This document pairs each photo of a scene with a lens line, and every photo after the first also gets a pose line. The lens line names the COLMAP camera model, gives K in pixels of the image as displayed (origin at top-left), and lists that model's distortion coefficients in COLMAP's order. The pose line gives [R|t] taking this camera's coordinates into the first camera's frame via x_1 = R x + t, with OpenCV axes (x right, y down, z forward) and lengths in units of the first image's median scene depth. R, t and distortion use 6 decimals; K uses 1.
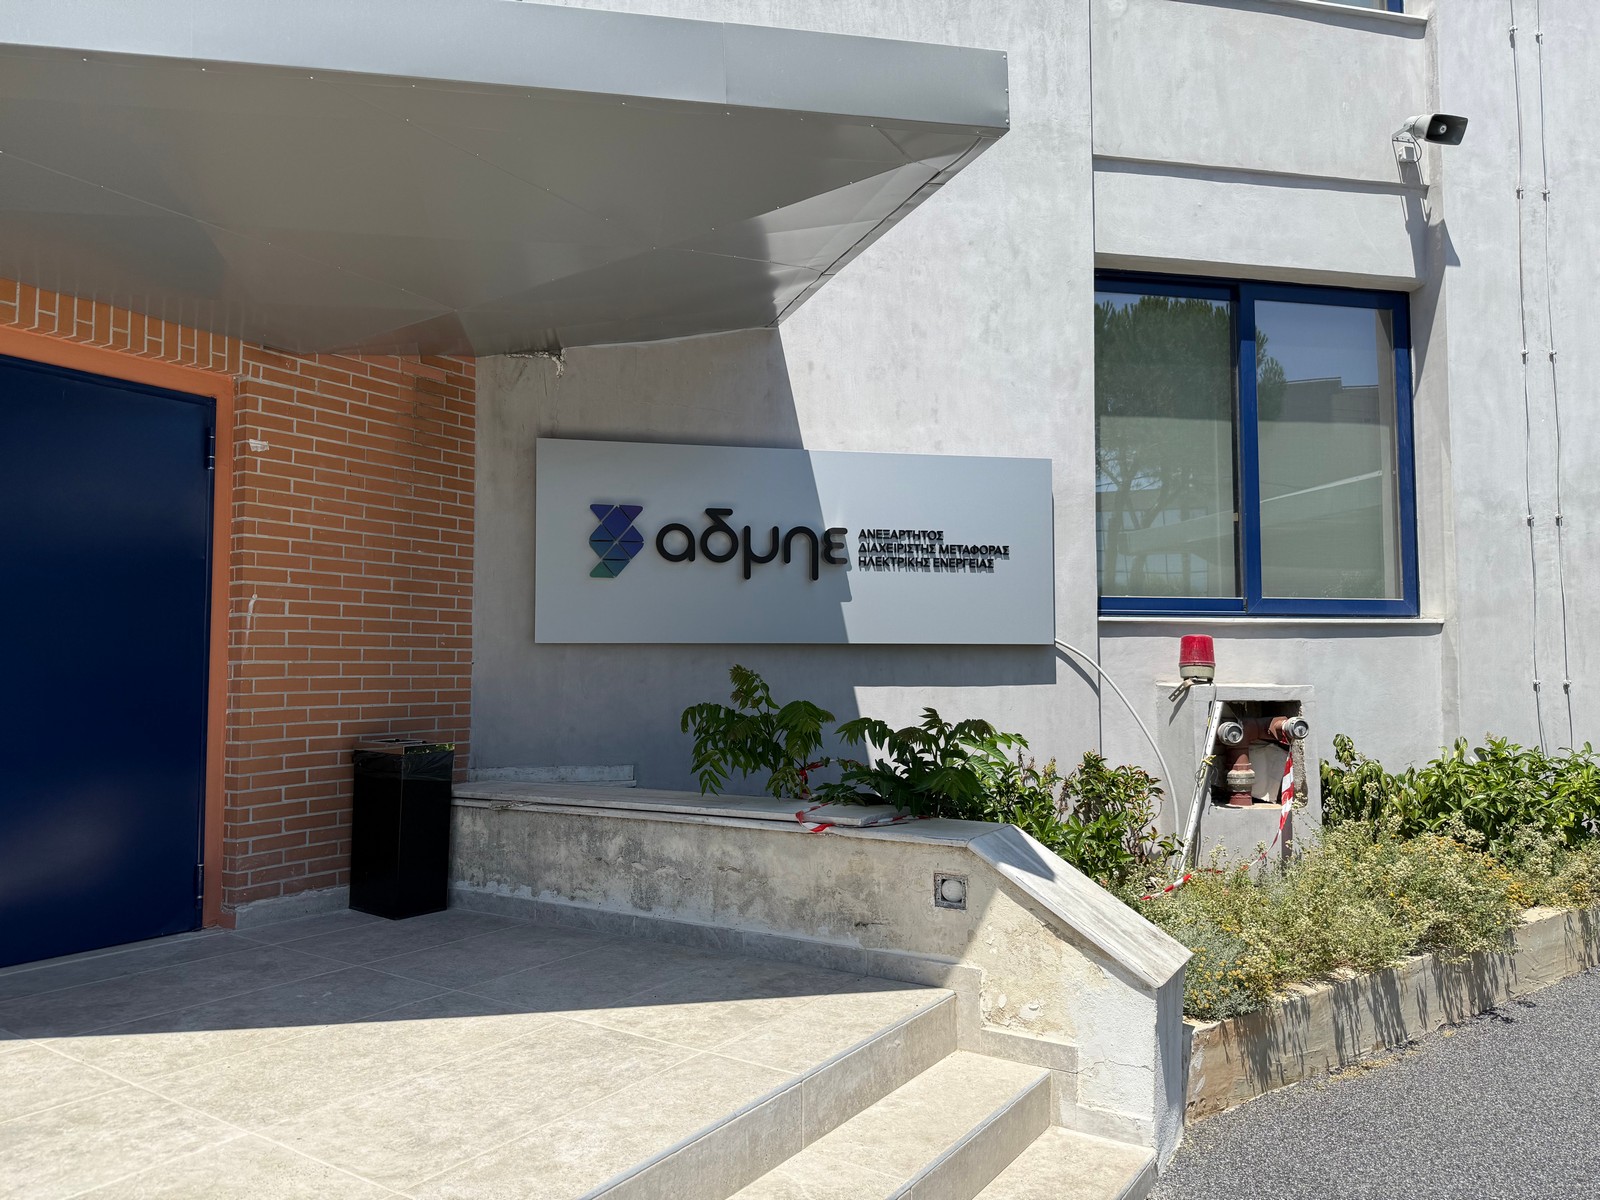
lens RADIAL K [[1140.5, 0, 800.0], [0, 1140.5, 600.0], [0, 0, 1]] dist [0.102257, -0.162081]
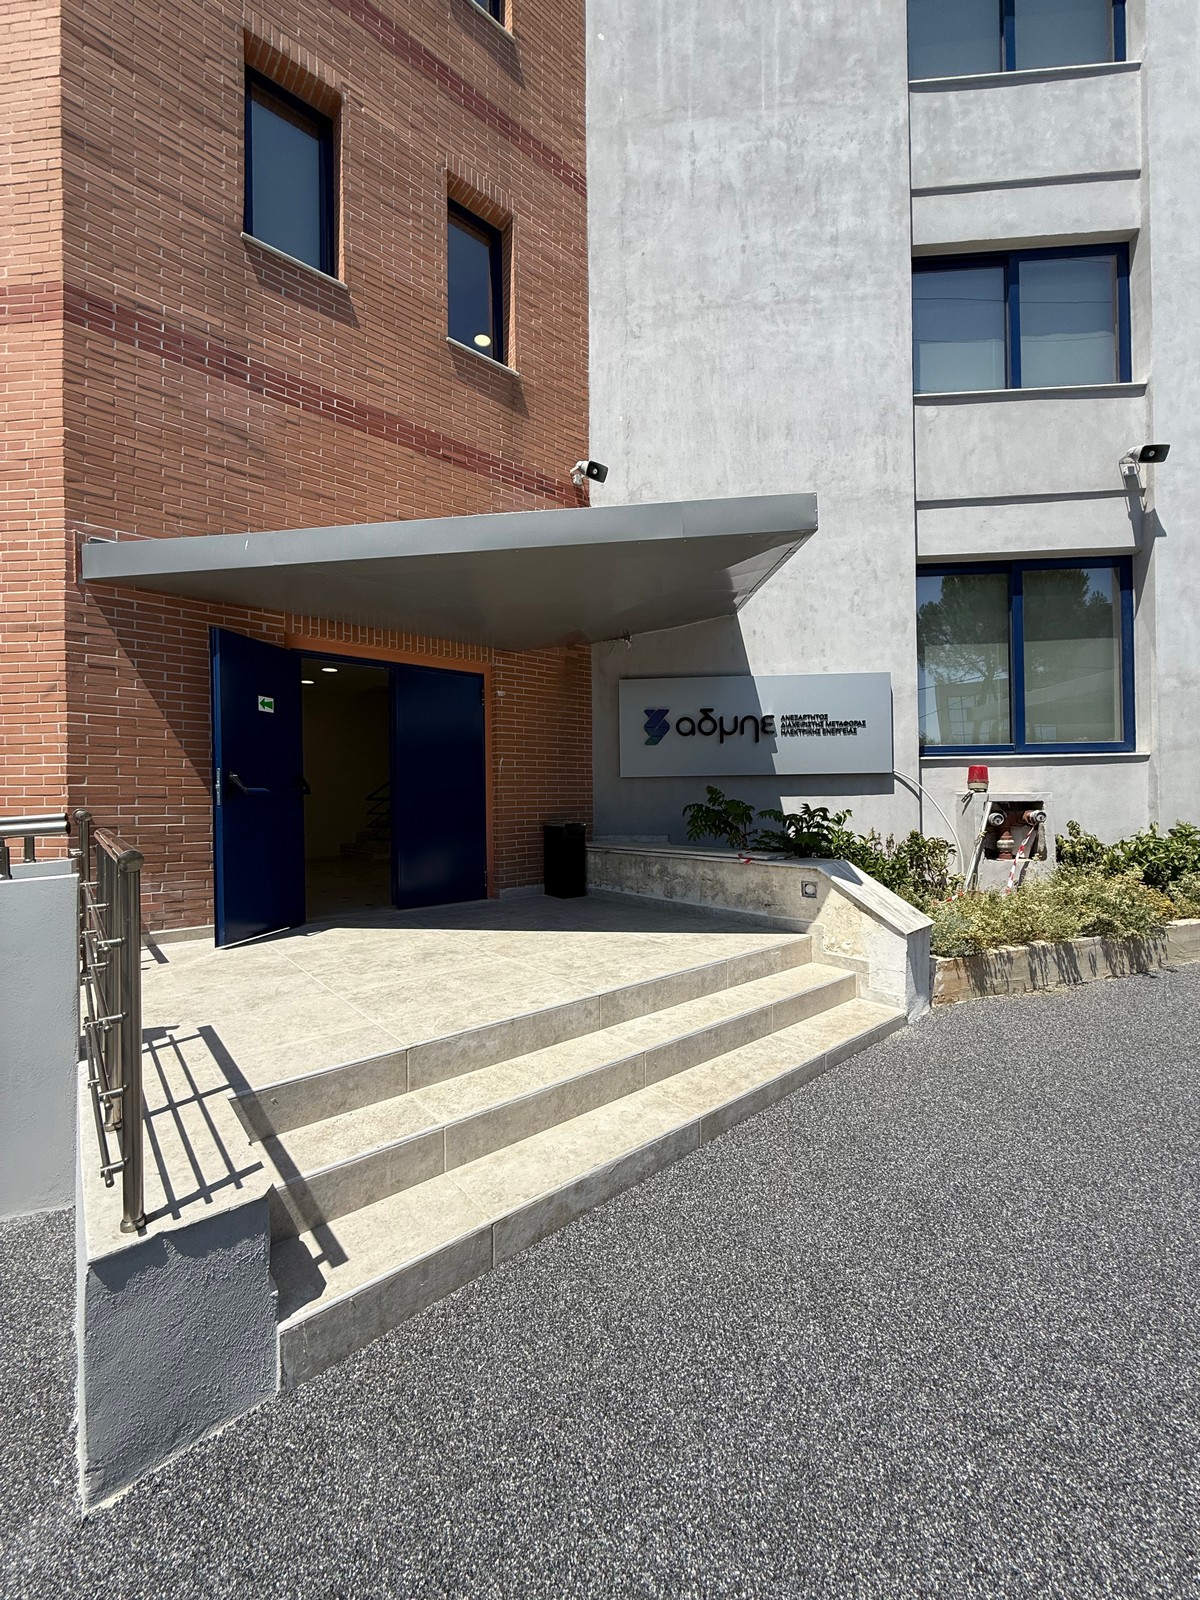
lens RADIAL K [[710.7, 0, 600.0], [0, 710.7, 800.0], [0, 0, 1]] dist [0.000229, 0.000094]
pose [[0.955831, -0.011444, -0.293695, 0.113977], [0.029429, 0.997947, 0.056891, 0.003670], [0.292441, -0.063022, 0.954205, -0.260488]]
